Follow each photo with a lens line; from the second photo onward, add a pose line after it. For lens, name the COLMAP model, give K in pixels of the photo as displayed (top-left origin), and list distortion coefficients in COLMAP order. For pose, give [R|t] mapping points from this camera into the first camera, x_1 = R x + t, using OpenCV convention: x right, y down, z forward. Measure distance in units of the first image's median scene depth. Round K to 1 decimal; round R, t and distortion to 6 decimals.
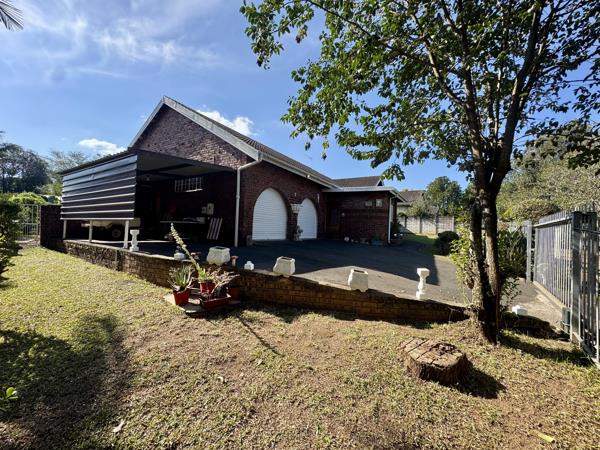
lens RADIAL K [[240.0, 0, 300.6], [0, 240.0, 225.4], [0, 0, 1]] dist [0.003816, 0.000661]
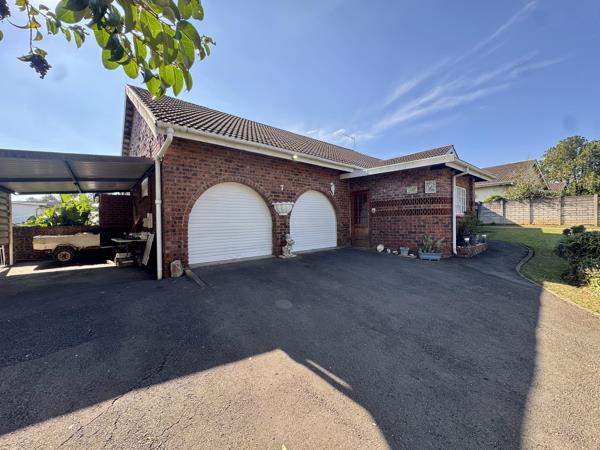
lens RADIAL K [[240.0, 0, 300.9], [0, 240.0, 225.5], [0, 0, 1]] dist [0.003816, 0.000661]
pose [[0.949189, -0.051086, -0.310531, 0.191056], [0.059856, 0.998030, 0.018773, -0.027926], [0.308961, -0.036406, 0.950378, 0.317377]]
